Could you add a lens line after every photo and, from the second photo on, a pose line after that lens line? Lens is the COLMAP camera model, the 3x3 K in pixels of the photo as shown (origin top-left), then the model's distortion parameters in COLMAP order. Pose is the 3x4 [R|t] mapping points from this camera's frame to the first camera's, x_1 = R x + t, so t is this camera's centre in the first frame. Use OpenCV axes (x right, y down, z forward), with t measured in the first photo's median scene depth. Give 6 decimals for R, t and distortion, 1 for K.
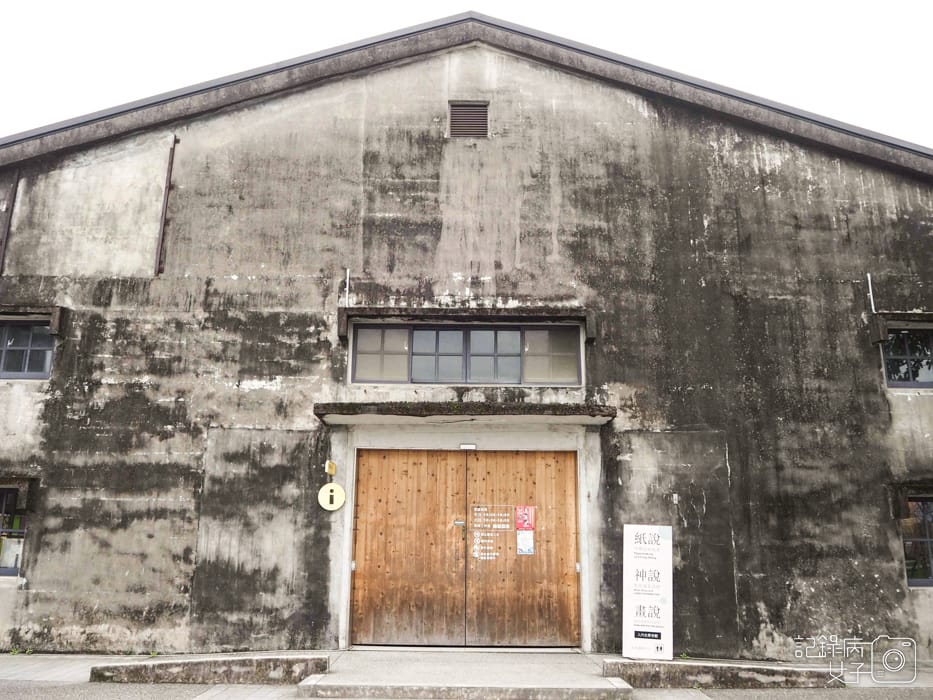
lens RADIAL K [[769.4, 0, 469.1], [0, 769.4, 351.2], [0, 0, 1]] dist [-0.058177, 0.012934]
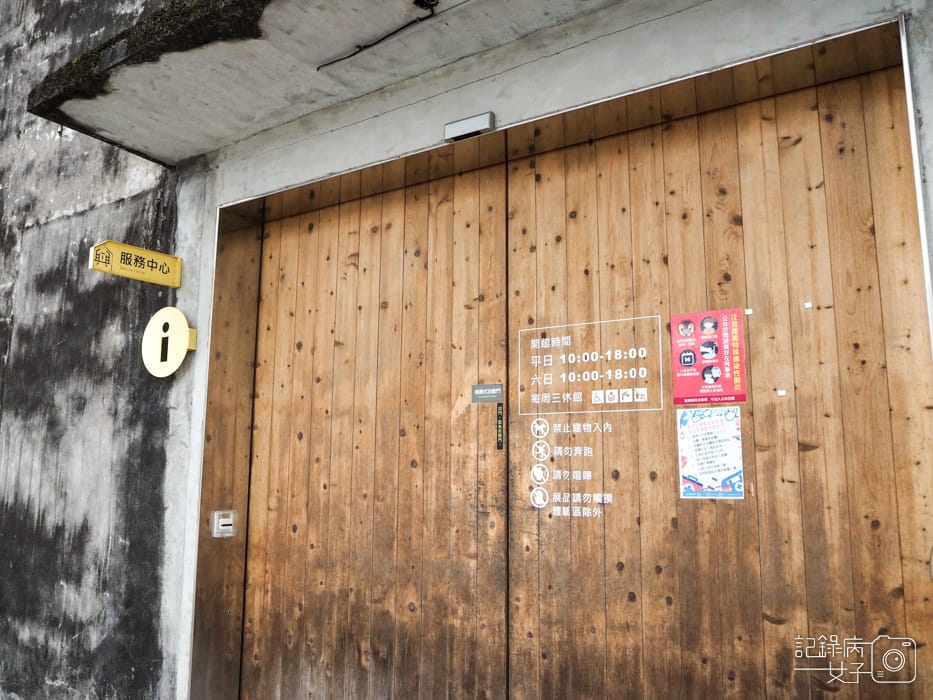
lens RADIAL K [[769.4, 0, 466.0], [0, 769.4, 344.3], [0, 0, 1]] dist [-0.058177, 0.012934]
pose [[0.834204, -0.094596, -0.543281, 0.146390], [0.137882, 0.989665, 0.039397, 0.194546], [0.533940, -0.107774, 0.838626, 0.756285]]
